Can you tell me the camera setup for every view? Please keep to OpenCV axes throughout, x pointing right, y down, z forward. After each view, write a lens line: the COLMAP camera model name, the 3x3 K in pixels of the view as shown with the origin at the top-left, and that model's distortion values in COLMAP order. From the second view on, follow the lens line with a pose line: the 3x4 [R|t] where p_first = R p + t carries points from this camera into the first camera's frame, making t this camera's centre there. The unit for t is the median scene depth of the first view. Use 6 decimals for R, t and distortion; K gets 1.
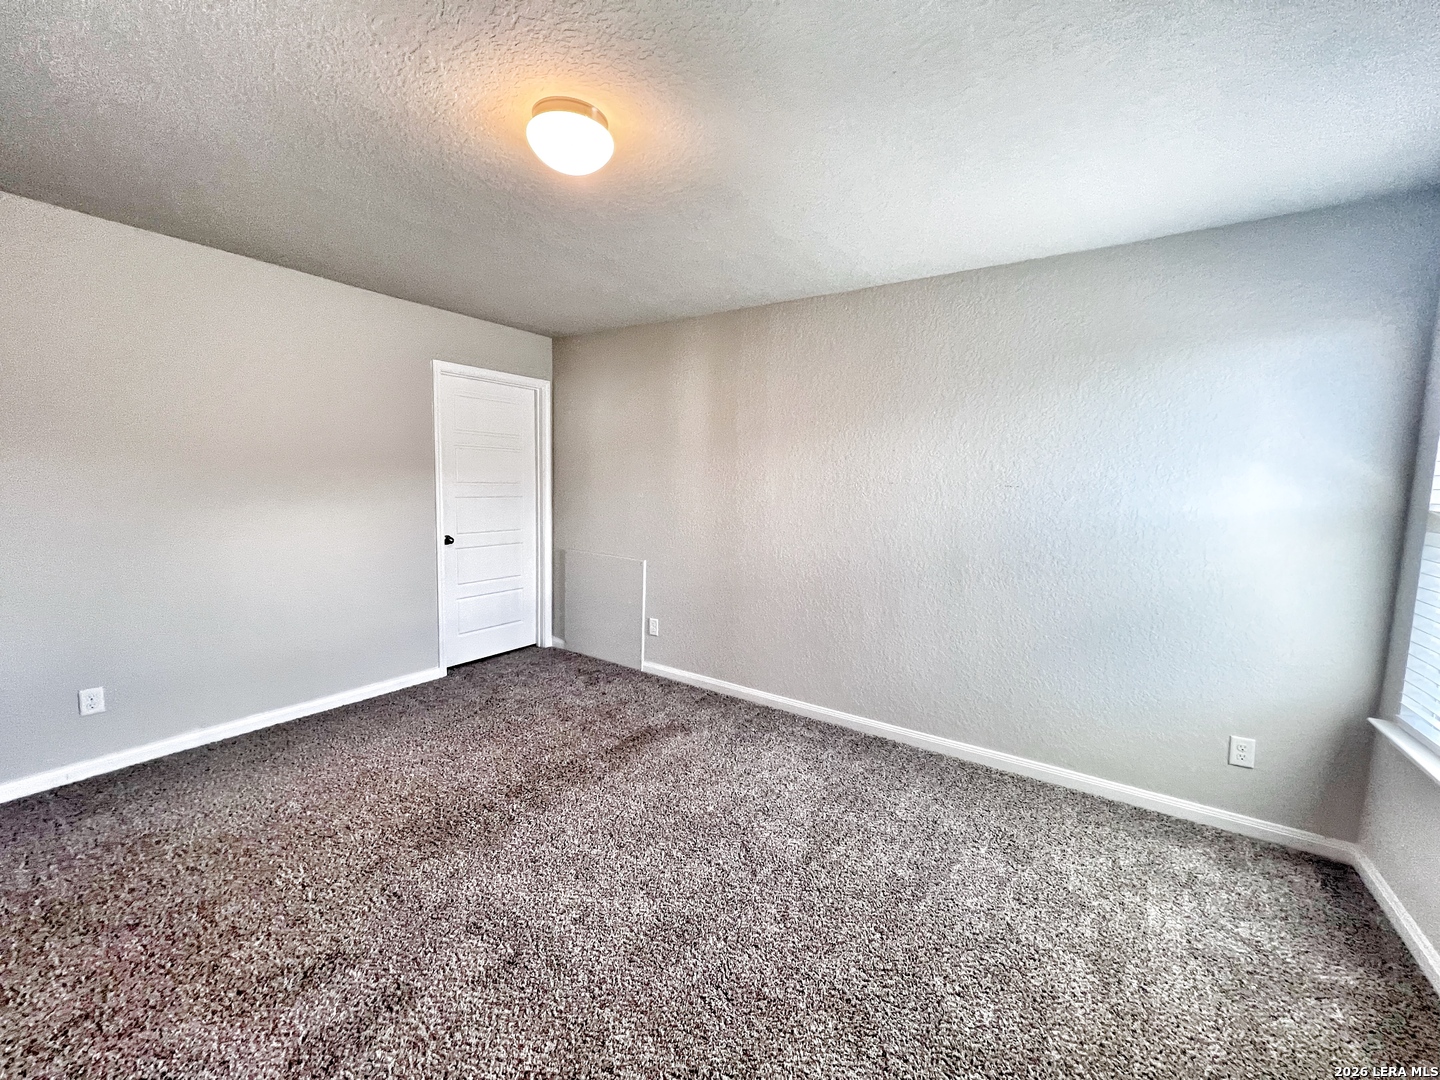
lens RADIAL K [[578.4, 0, 720.6], [0, 578.4, 538.9], [0, 0, 1]] dist [-0.000075, 0.000363]
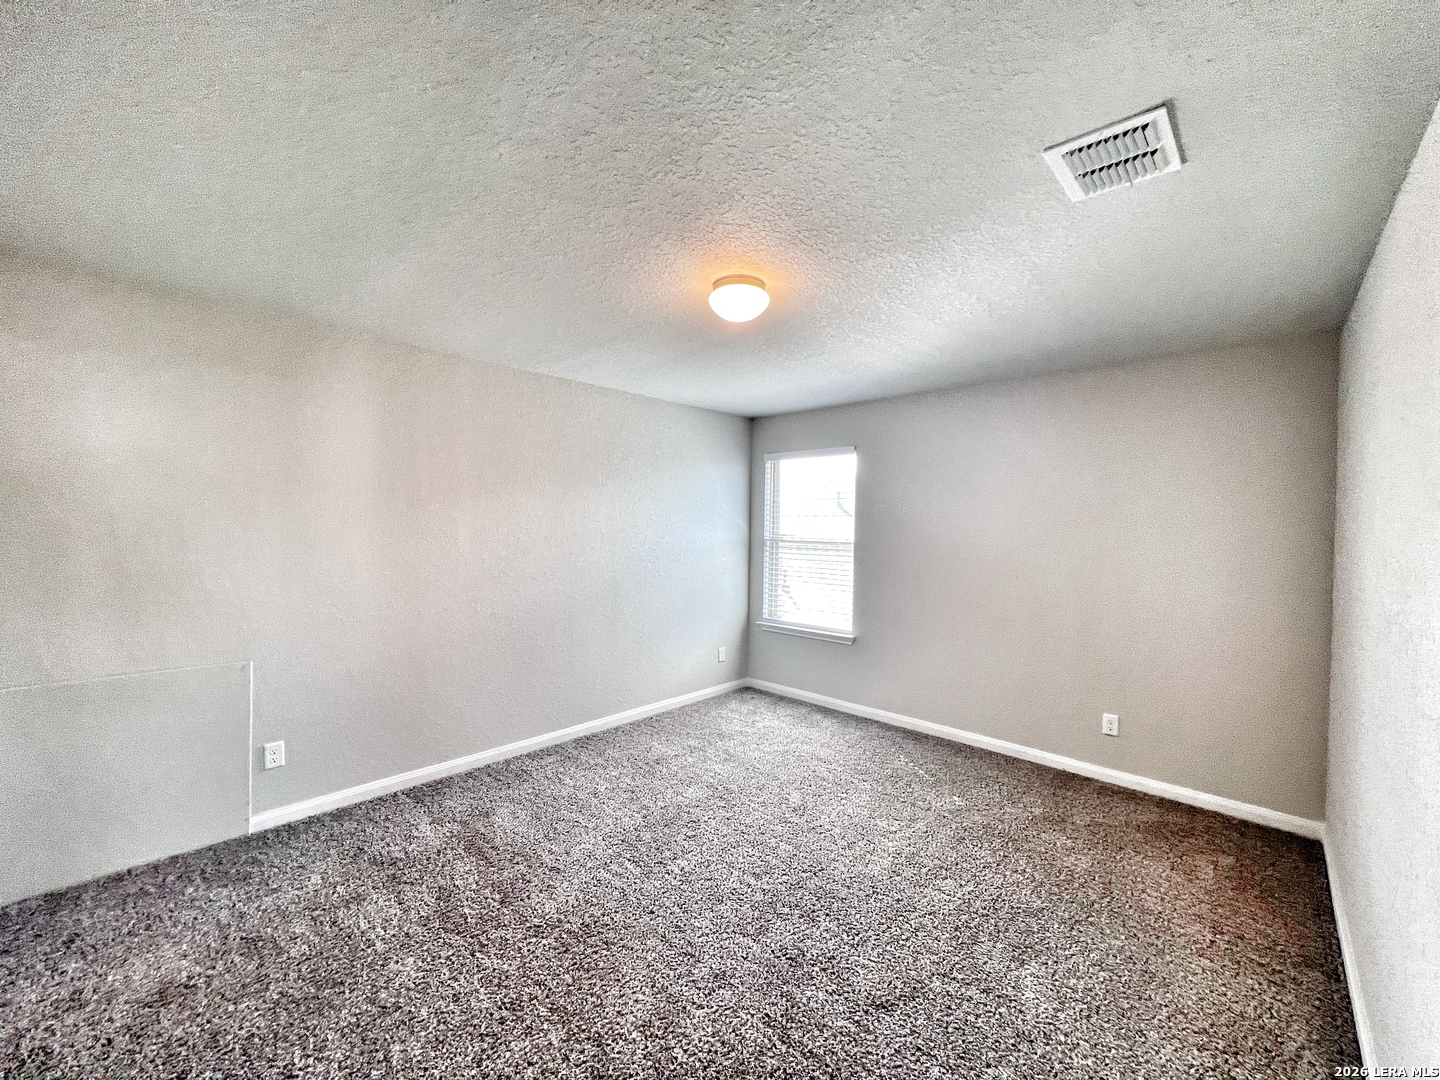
lens RADIAL K [[578.4, 0, 721.8], [0, 578.4, 536.6], [0, 0, 1]] dist [-0.000075, 0.000363]
pose [[0.160936, -0.048329, 0.985781, -0.772566], [0.087511, 0.995565, 0.034522, -0.092054], [-0.983078, 0.080710, 0.164452, 0.394306]]
